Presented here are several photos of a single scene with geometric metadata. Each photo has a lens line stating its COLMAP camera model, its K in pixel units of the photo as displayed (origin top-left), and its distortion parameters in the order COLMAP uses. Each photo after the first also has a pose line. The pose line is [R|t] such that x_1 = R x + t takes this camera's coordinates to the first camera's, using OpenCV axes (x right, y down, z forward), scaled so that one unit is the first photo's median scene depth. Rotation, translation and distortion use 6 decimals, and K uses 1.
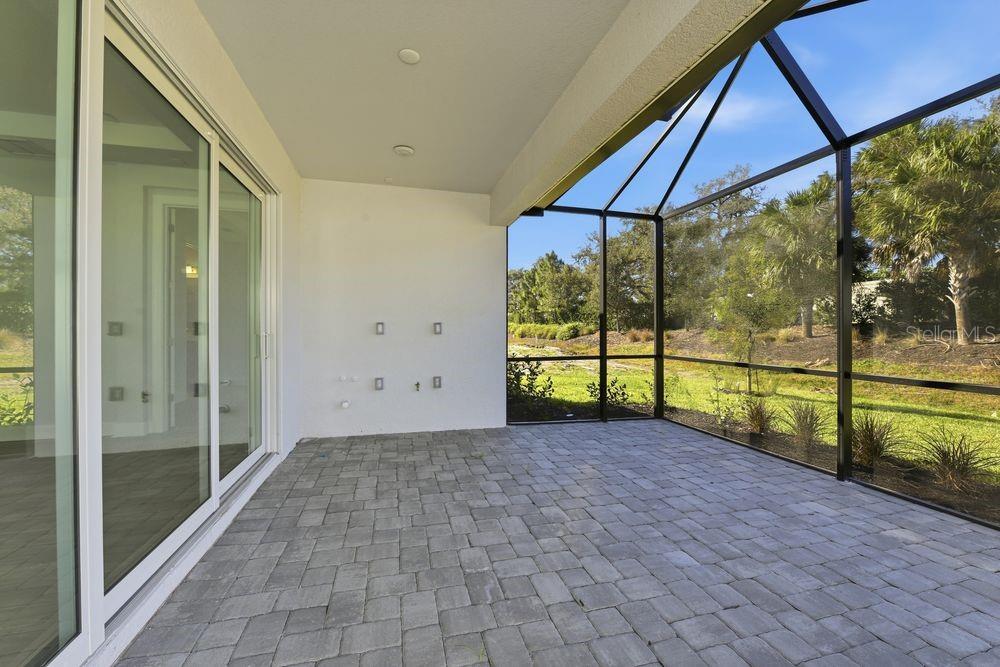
lens RADIAL K [[399.7, 0, 499.5], [0, 399.7, 330.5], [0, 0, 1]] dist [-0.012112, -0.000614]
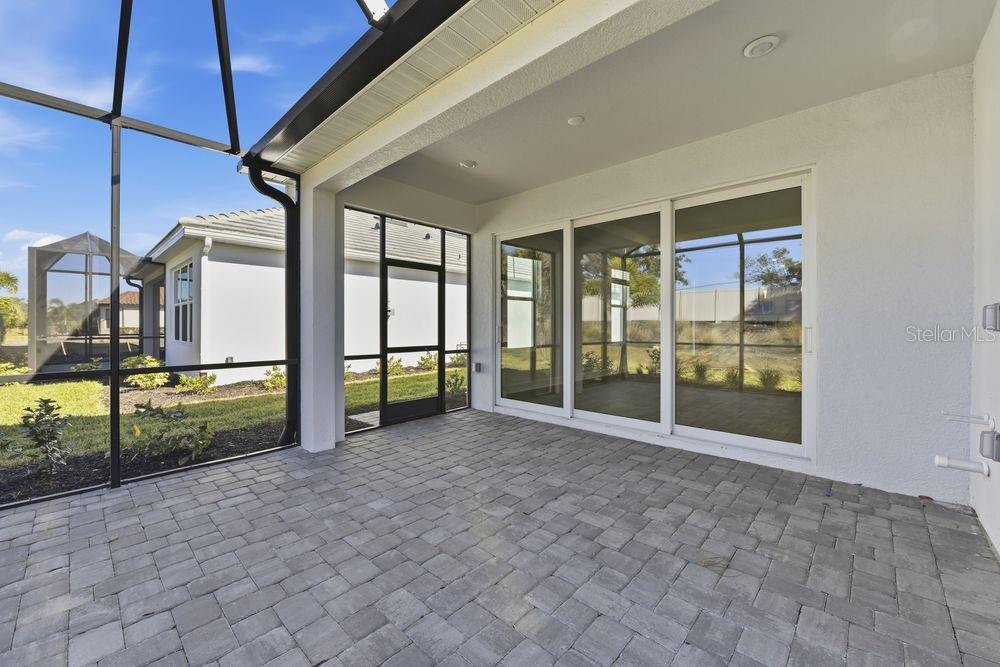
lens RADIAL K [[399.7, 0, 501.5], [0, 399.7, 327.9], [0, 0, 1]] dist [-0.012112, -0.000614]
pose [[-0.848915, 0.004066, -0.528514, 0.618954], [-0.000216, 0.999968, 0.008040, 0.005397], [0.528530, 0.006940, -0.848886, 1.765328]]
